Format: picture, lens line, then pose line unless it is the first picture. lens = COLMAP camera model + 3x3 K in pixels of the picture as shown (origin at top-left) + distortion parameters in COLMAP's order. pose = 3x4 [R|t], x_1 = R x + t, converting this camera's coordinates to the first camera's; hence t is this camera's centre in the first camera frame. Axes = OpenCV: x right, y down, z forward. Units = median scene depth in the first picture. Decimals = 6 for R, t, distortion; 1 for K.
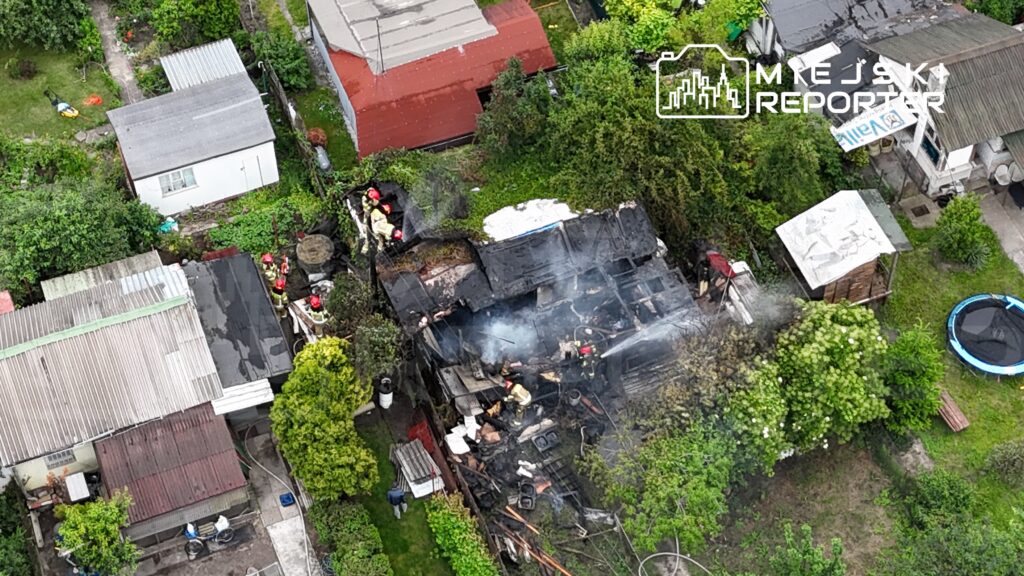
lens RADIAL K [[1819.3, 0, 512.0], [0, 1819.3, 288.0], [0, 0, 1]] dist [0.243055, -0.852787]
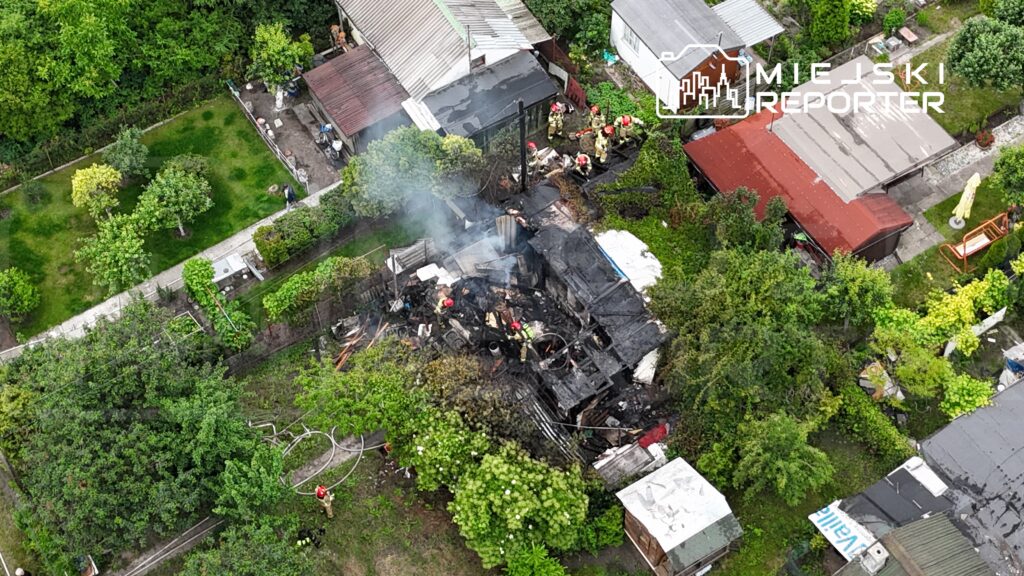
lens RADIAL K [[1532.1, 0, 512.0], [0, 1532.1, 288.0], [0, 0, 1]] dist [0.208099, -0.603361]
pose [[0.187527, 0.821481, -0.538518, 0.527059], [-0.781943, 0.456652, 0.424304, -0.379435], [0.594473, 0.341522, 0.727986, 0.269423]]
